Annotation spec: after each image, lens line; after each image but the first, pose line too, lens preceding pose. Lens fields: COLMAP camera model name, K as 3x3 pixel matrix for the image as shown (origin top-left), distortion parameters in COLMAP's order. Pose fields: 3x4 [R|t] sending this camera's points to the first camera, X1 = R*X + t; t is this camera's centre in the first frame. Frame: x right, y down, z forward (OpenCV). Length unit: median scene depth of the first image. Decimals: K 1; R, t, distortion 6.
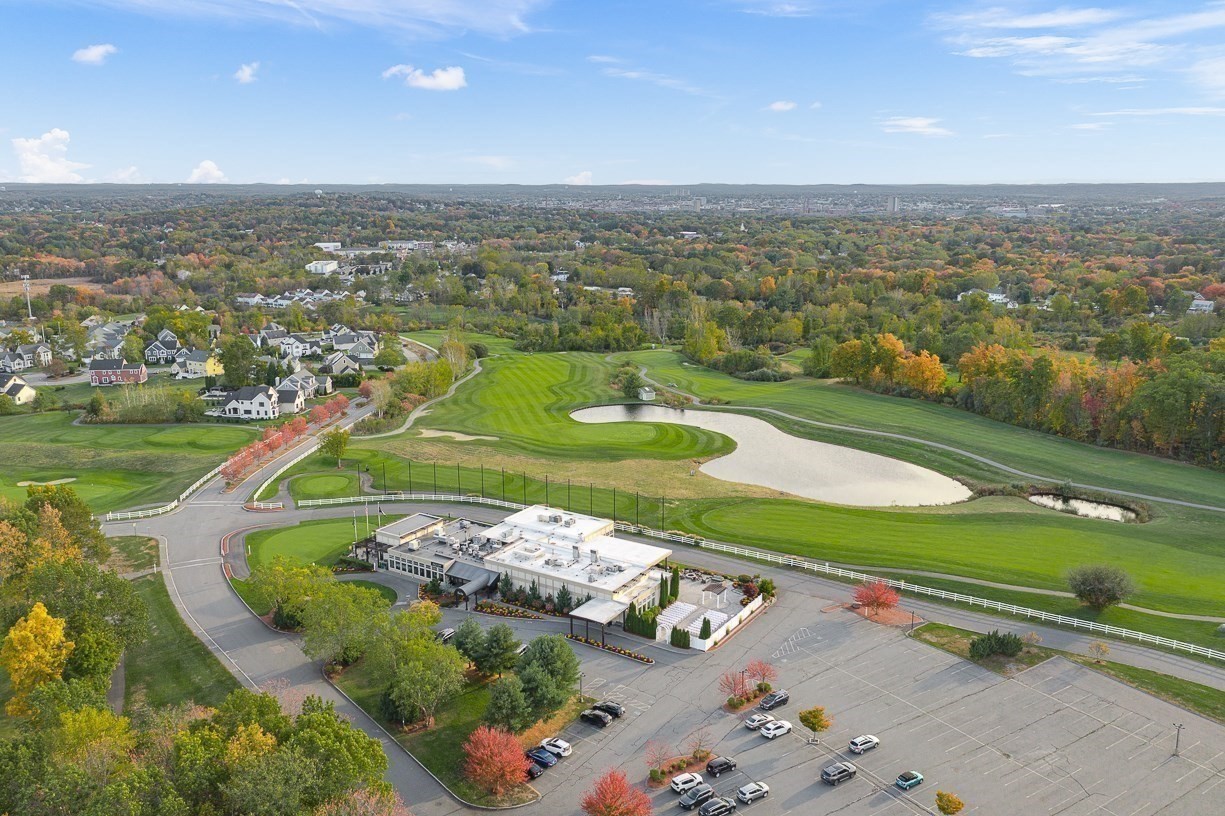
lens RADIAL K [[1070.4, 0, 612.5], [0, 1070.4, 408.0], [0, 0, 1]] dist [-0.000987, 0.119911]
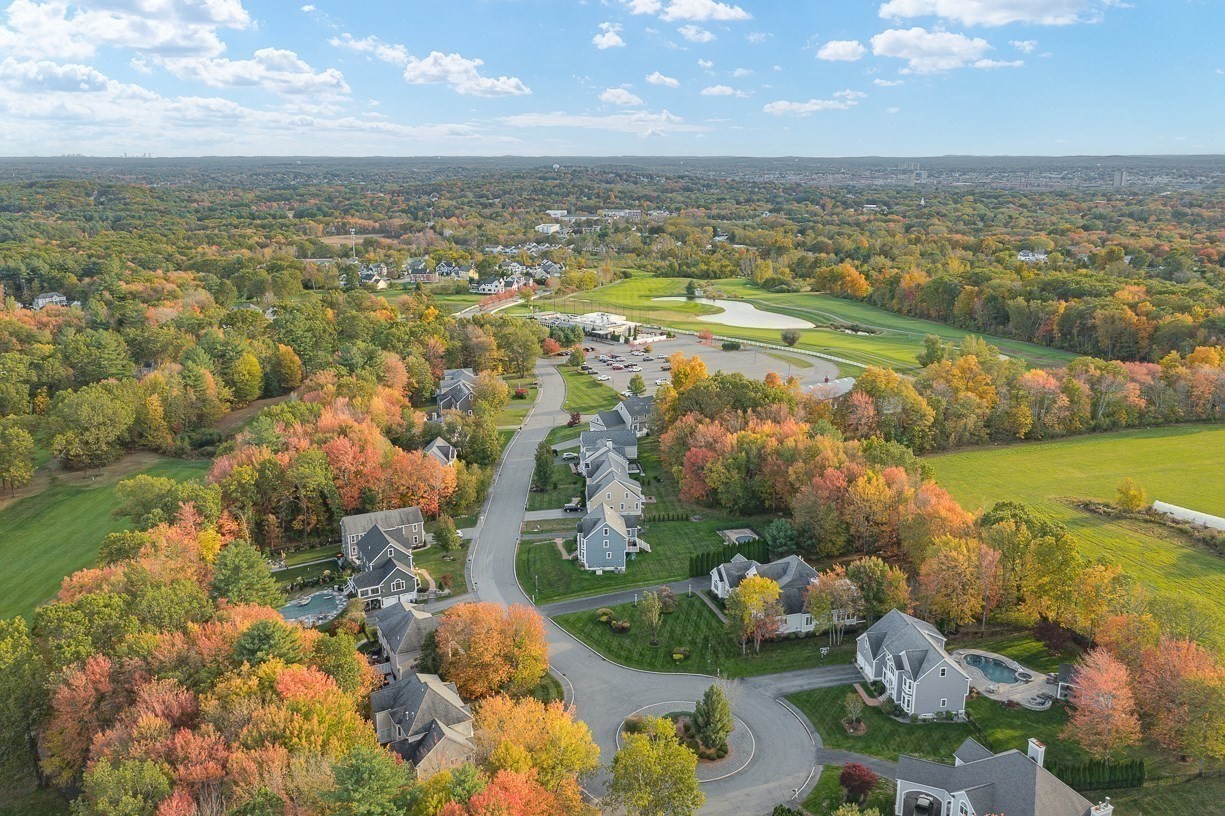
lens RADIAL K [[1070.4, 0, 612.5], [0, 1070.4, 408.0], [0, 0, 1]] dist [-0.000987, 0.119911]
pose [[0.976451, 0.052210, -0.209325, 0.082742], [-0.046880, 0.998439, 0.030346, 0.039916], [0.210582, -0.019818, 0.977375, -0.240011]]
